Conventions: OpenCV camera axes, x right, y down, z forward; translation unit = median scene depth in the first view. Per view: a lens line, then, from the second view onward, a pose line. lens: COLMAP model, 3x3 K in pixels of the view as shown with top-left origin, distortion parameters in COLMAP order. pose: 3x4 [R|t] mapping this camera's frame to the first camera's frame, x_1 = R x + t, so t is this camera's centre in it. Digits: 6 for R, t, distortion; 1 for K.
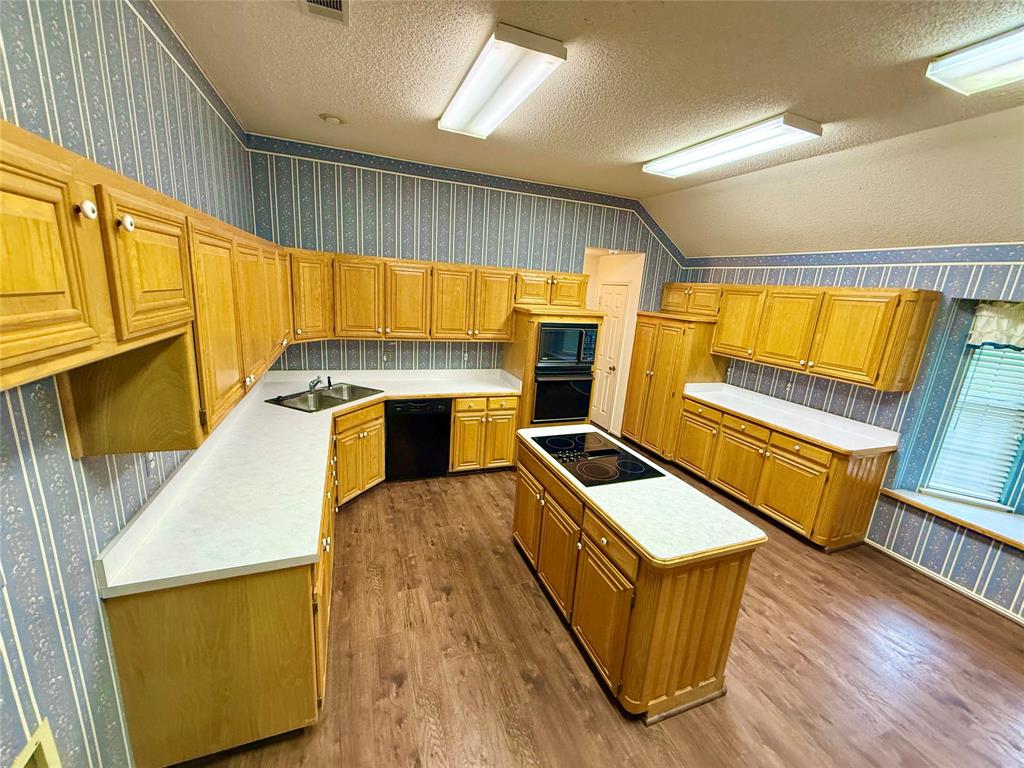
lens RADIAL K [[405.7, 0, 511.8], [0, 405.7, 386.2], [0, 0, 1]] dist [0.003065, 0.000157]
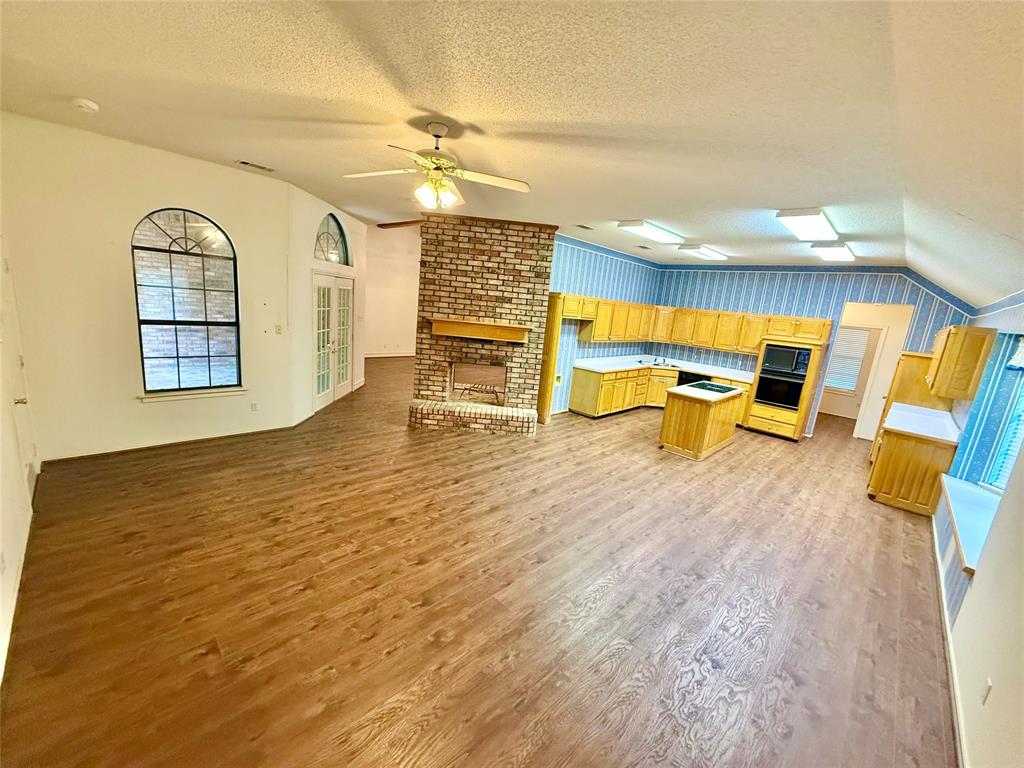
lens RADIAL K [[405.7, 0, 512.4], [0, 405.7, 386.5], [0, 0, 1]] dist [0.003065, 0.000157]
pose [[0.421932, 0.158849, -0.892603, 1.150495], [-0.279192, 0.959452, 0.038772, 0.251662], [0.862569, 0.232849, 0.449173, -0.681746]]
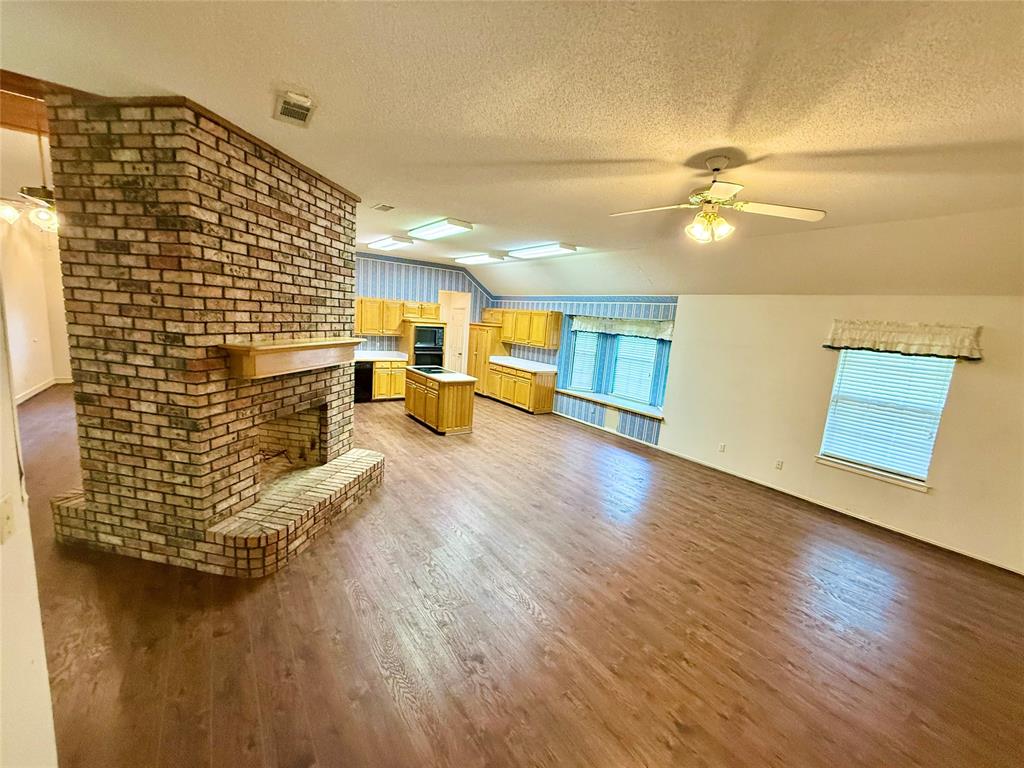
lens RADIAL K [[405.7, 0, 507.4], [0, 405.7, 385.2], [0, 0, 1]] dist [0.003065, 0.000157]
pose [[0.970402, -0.037022, 0.238641, 0.017516], [0.051525, 0.997166, -0.054822, 0.278521], [-0.235935, 0.065496, 0.969559, -1.088440]]
